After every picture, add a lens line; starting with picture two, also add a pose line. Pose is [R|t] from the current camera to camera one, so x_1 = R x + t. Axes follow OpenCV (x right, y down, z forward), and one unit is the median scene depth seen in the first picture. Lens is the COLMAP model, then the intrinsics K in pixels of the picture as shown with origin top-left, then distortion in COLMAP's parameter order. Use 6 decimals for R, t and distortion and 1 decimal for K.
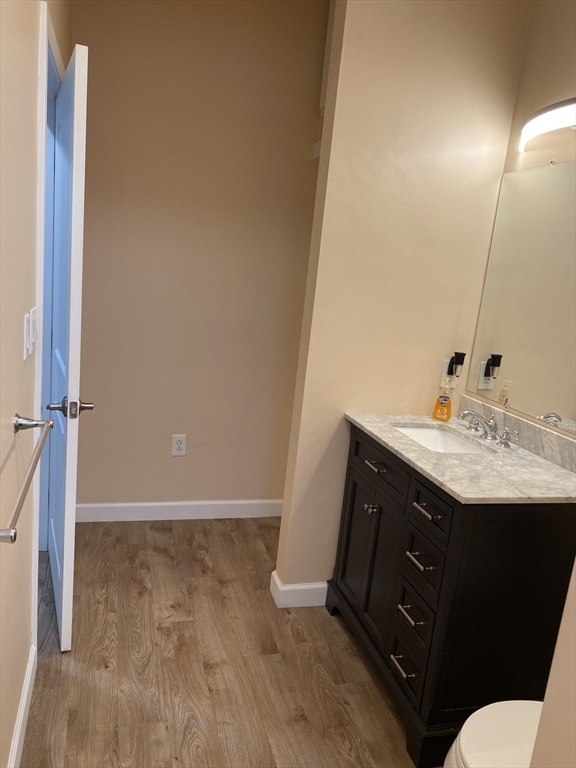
lens RADIAL K [[581.1, 0, 287.9], [0, 581.1, 384.2], [0, 0, 1]] dist [0.035151, -0.036275]
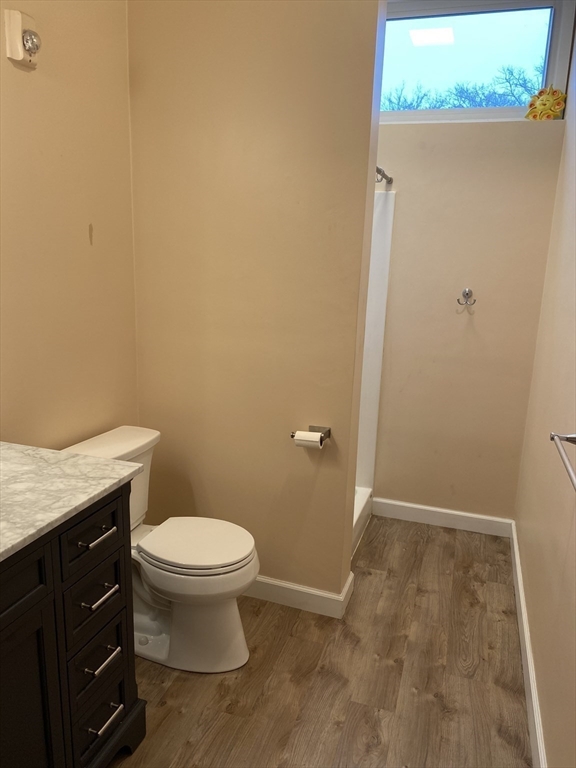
lens RADIAL K [[581.1, 0, 287.6], [0, 581.1, 384.2], [0, 0, 1]] dist [0.035151, -0.036275]
pose [[-0.814973, -0.254531, 0.520608, -0.356312], [-0.001995, 0.899603, 0.436703, -0.337871], [-0.579495, 0.354862, -0.733661, 1.399874]]
